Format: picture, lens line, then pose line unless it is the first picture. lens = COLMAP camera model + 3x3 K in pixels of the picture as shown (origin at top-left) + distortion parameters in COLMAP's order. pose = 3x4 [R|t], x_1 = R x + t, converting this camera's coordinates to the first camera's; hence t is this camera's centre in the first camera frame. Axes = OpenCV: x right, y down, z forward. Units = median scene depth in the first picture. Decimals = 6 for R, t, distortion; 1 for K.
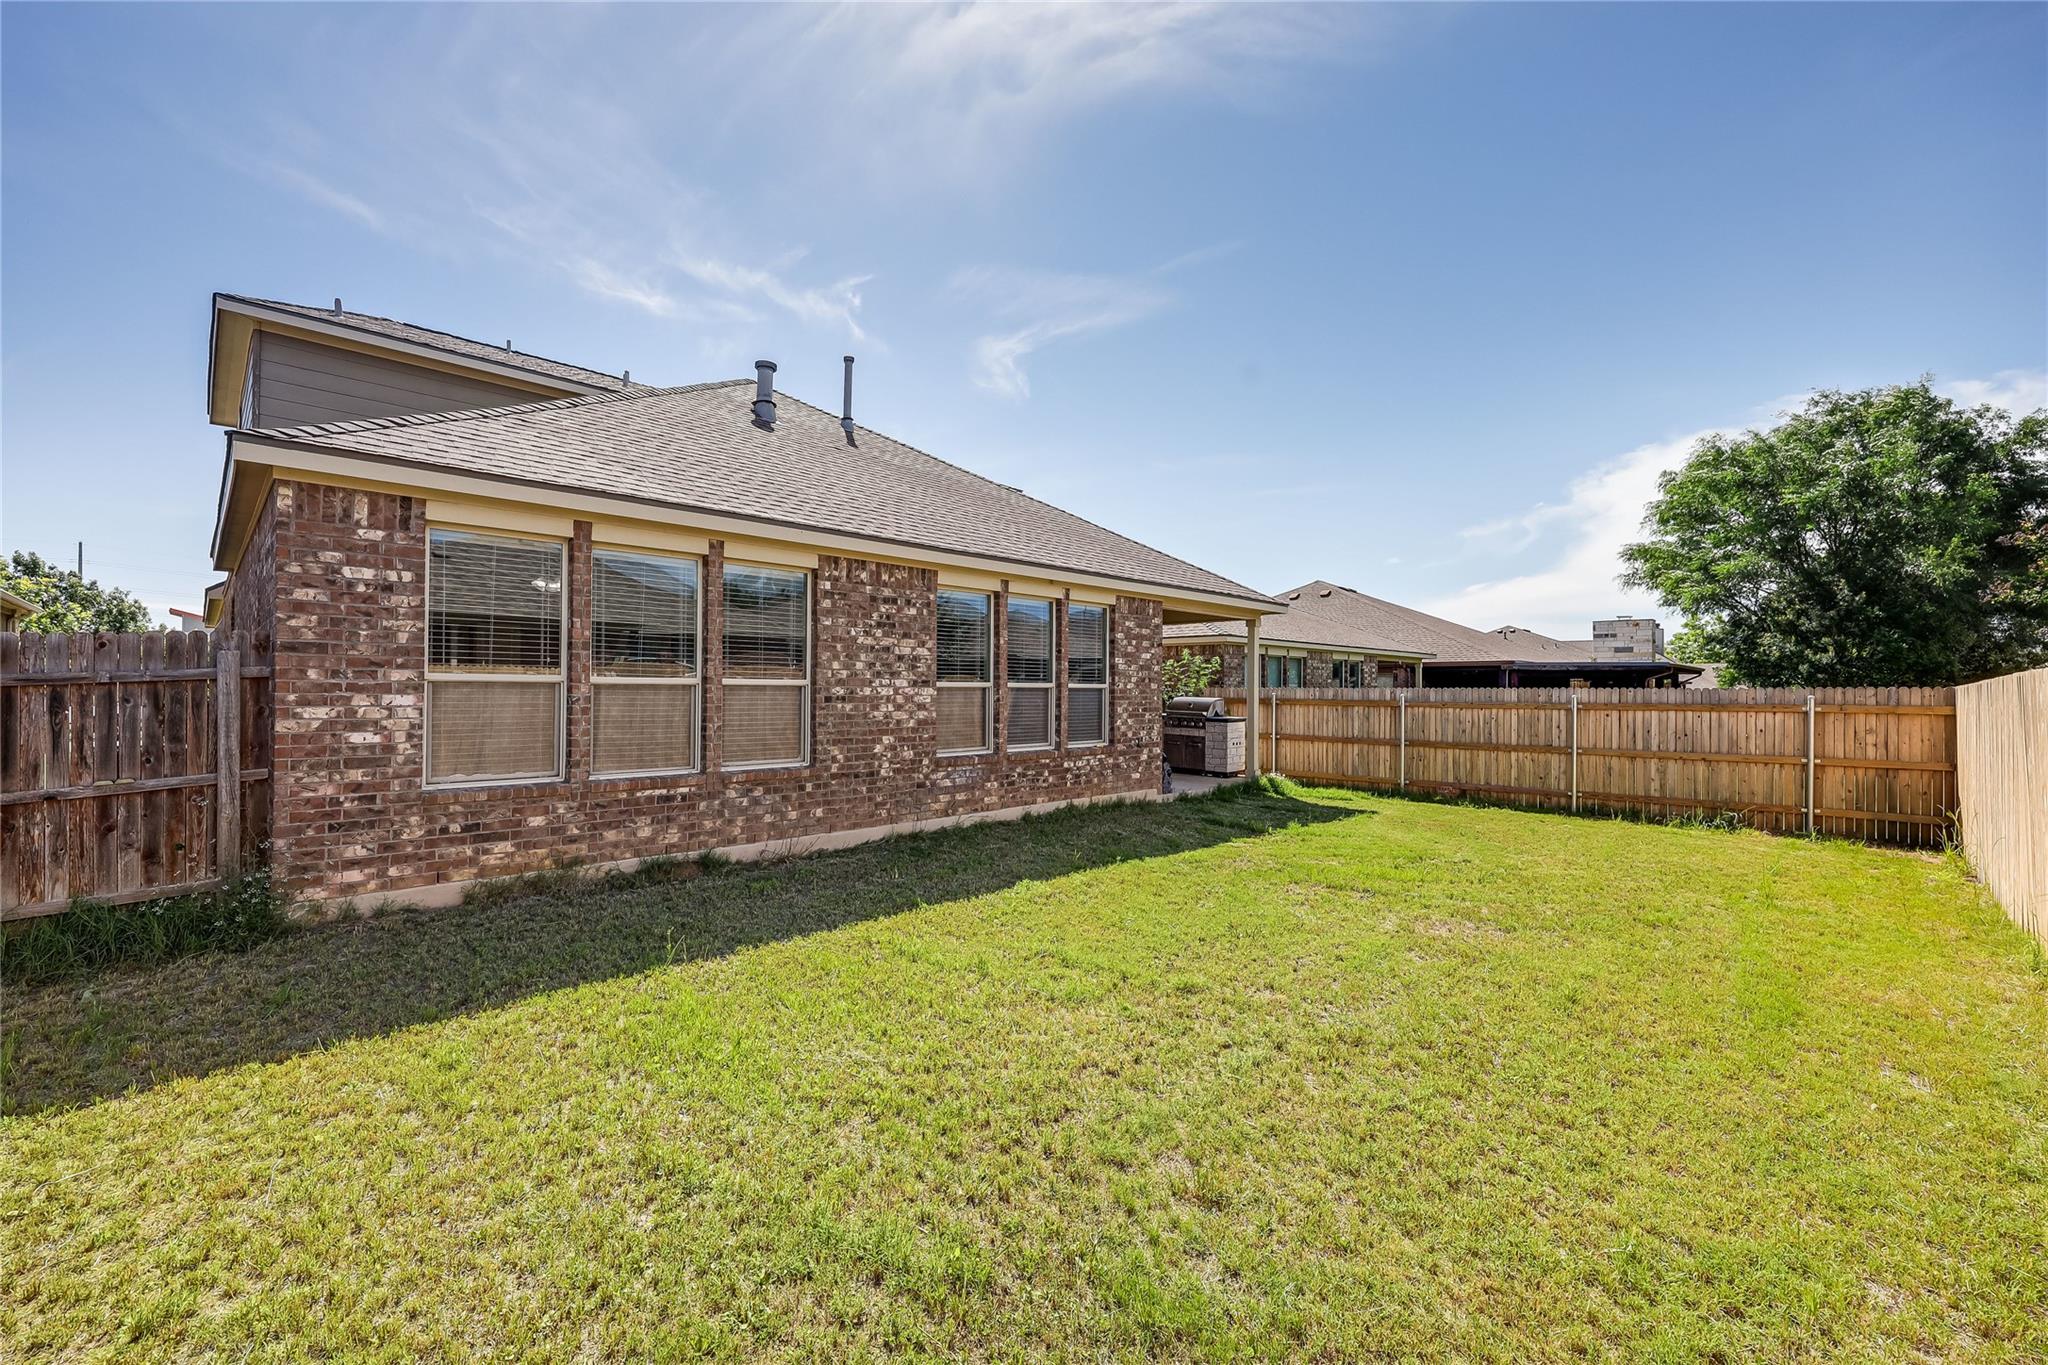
lens RADIAL K [[845.5, 0, 1020.2], [0, 845.5, 683.7], [0, 0, 1]] dist [-0.001597, -0.000077]
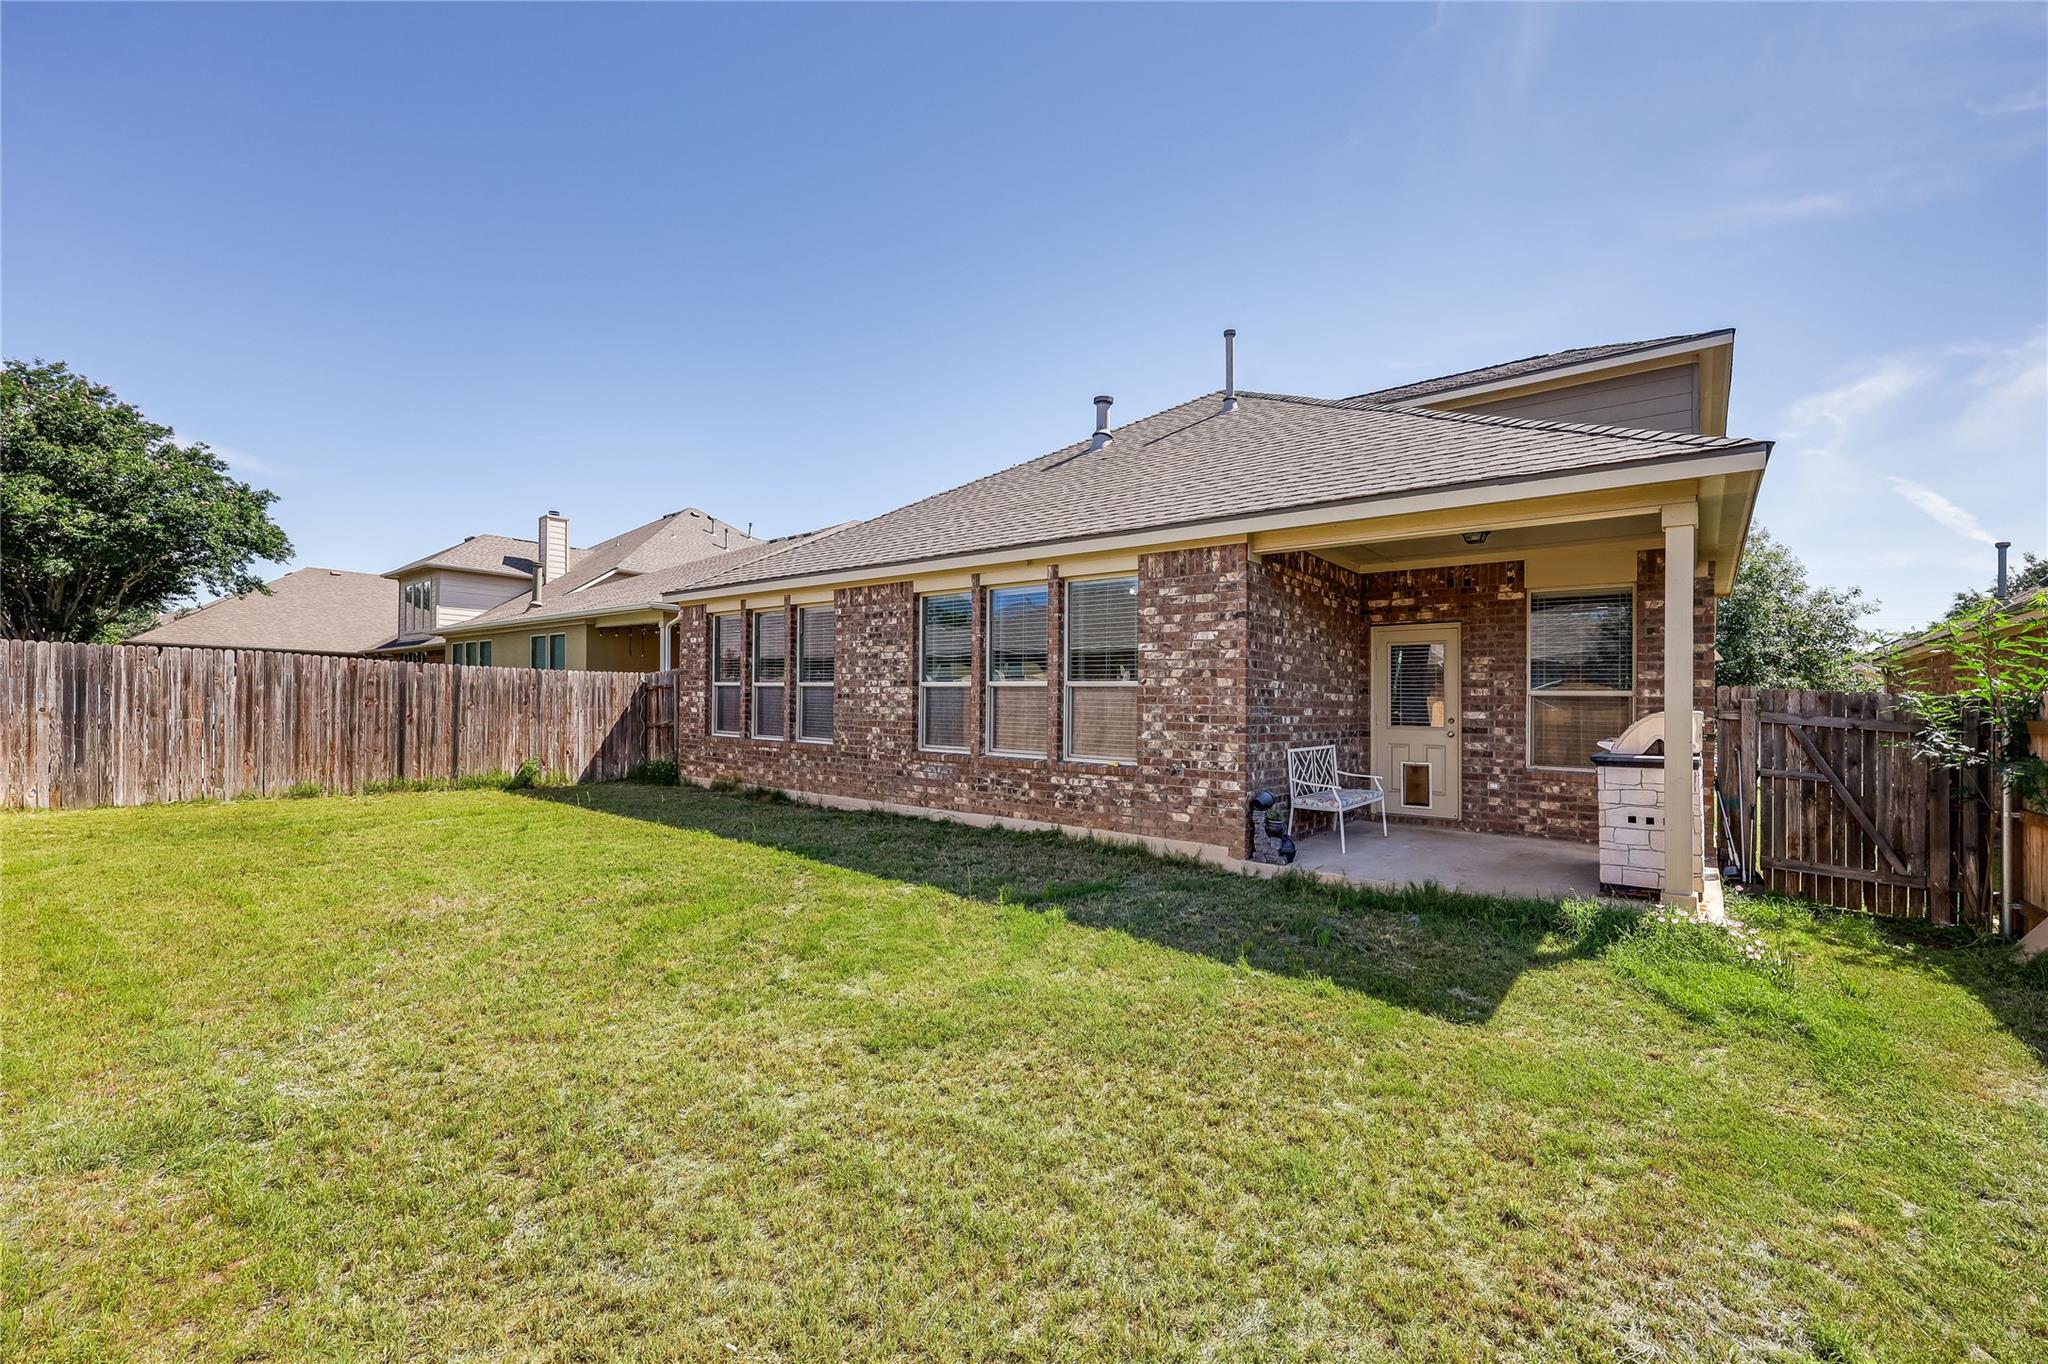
lens RADIAL K [[845.5, 0, 1020.3], [0, 845.5, 684.8], [0, 0, 1]] dist [-0.001597, -0.000077]
pose [[0.083466, -0.011750, -0.996441, 1.037750], [0.003231, 0.999928, -0.011520, 0.015255], [0.996505, -0.002258, 0.083498, 1.074254]]
